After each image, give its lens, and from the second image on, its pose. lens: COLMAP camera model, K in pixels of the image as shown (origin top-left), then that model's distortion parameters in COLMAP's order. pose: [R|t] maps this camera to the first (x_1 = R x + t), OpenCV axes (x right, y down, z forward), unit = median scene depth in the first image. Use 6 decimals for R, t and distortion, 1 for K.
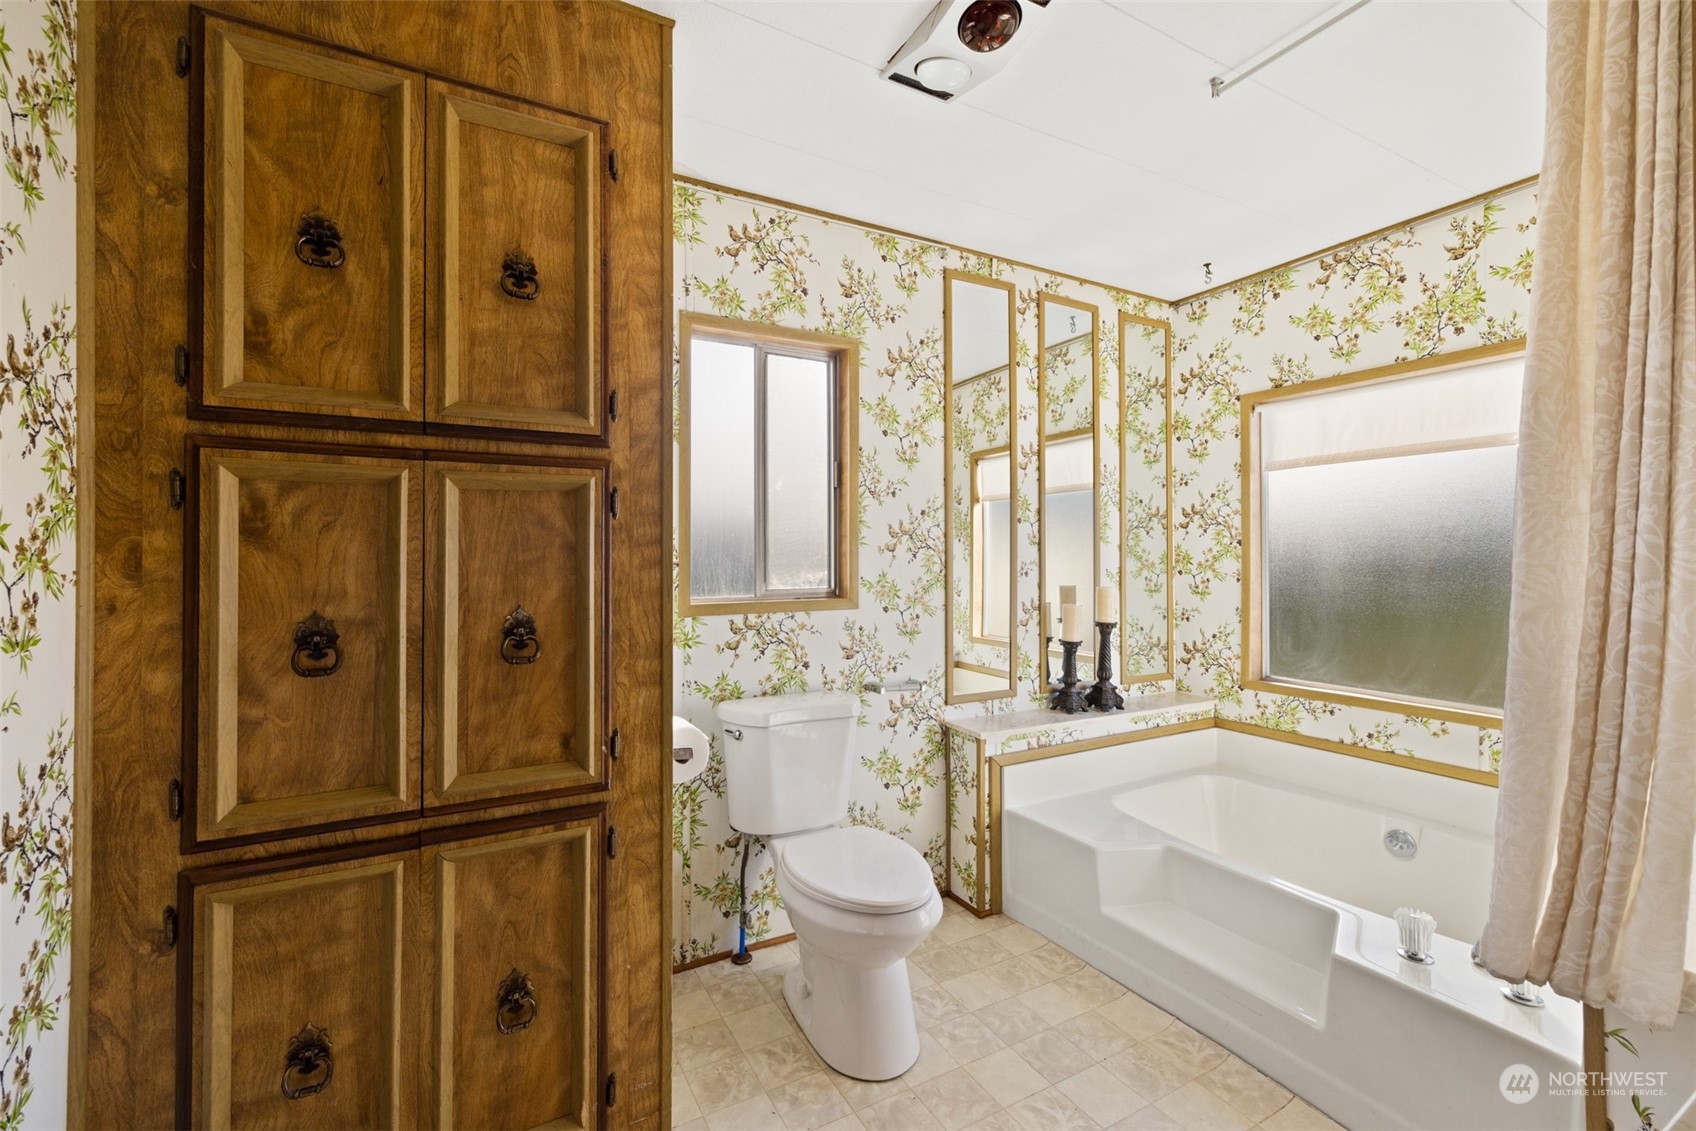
lens RADIAL K [[717.2, 0, 846.5], [0, 717.2, 553.5], [0, 0, 1]] dist [0.005090, -0.001005]
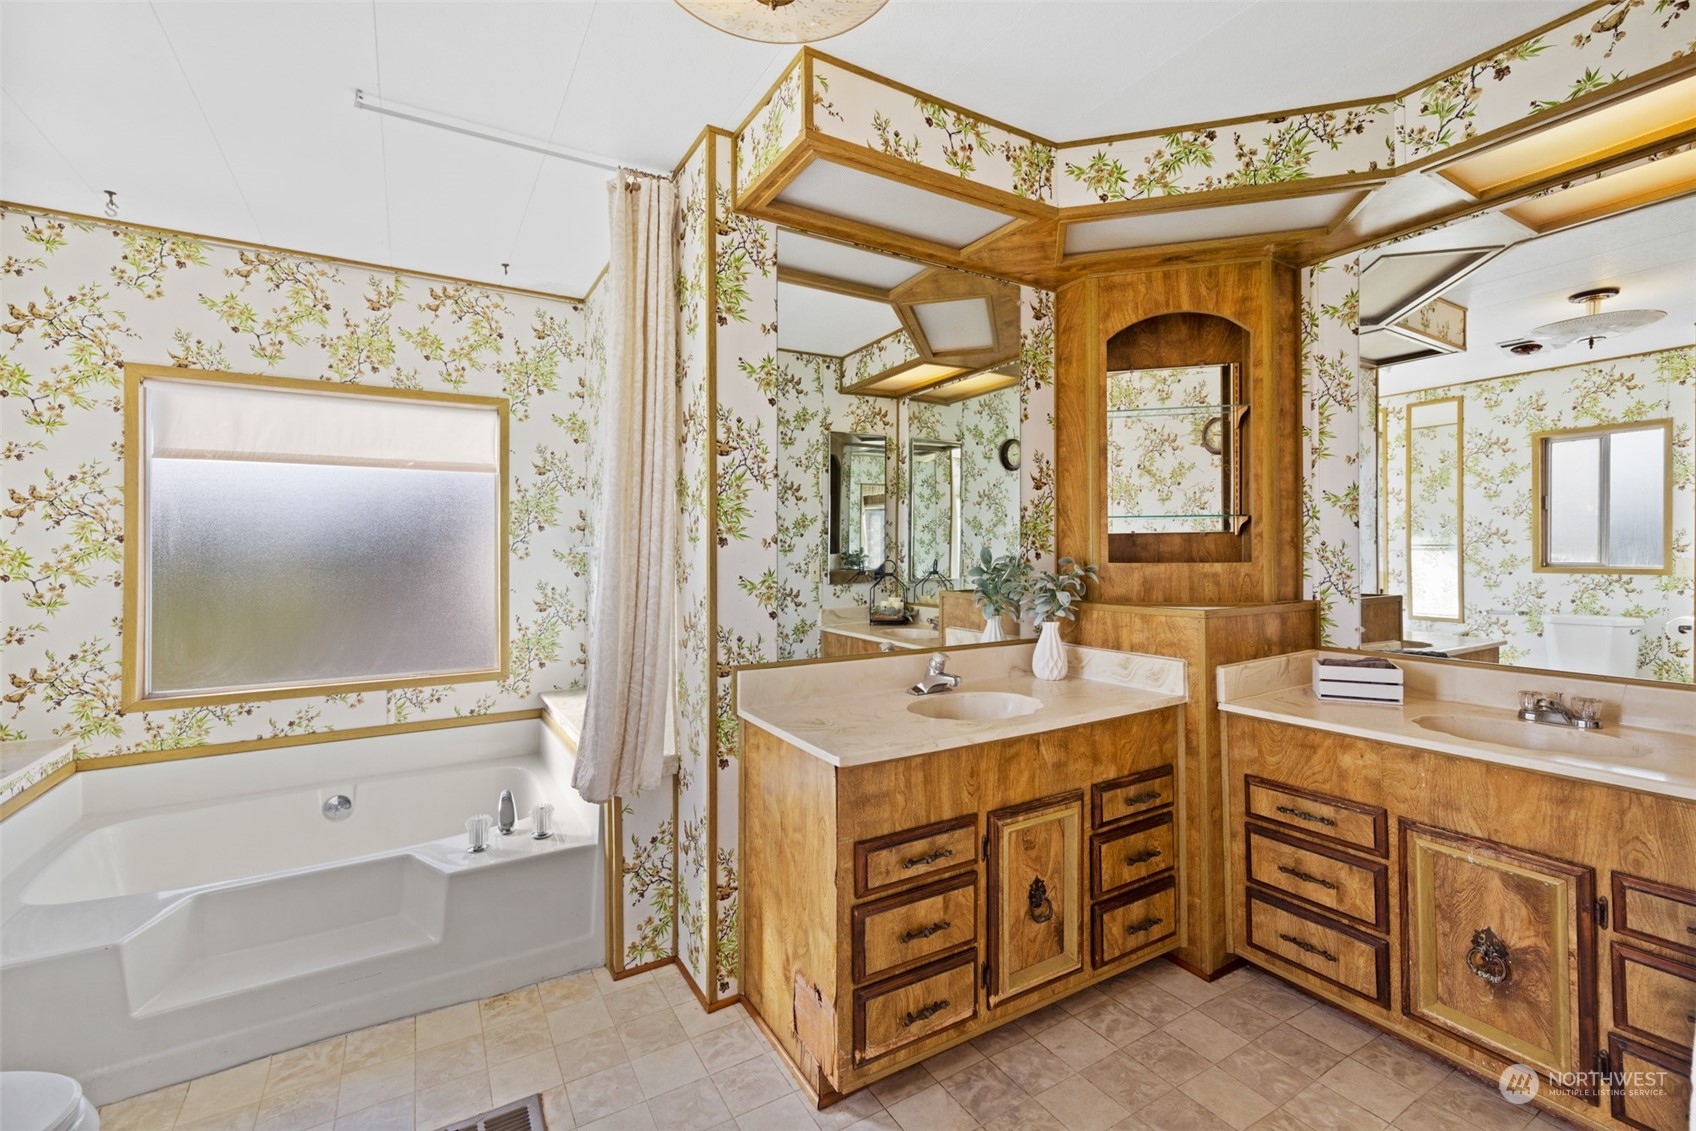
lens RADIAL K [[717.2, 0, 840.1], [0, 717.2, 560.3], [0, 0, 1]] dist [0.005090, -0.001005]
pose [[-0.025462, -0.008876, 0.999636, -0.350379], [0.002183, 0.999958, 0.008935, 0.004609], [-0.999673, 0.002410, -0.025441, 0.217594]]
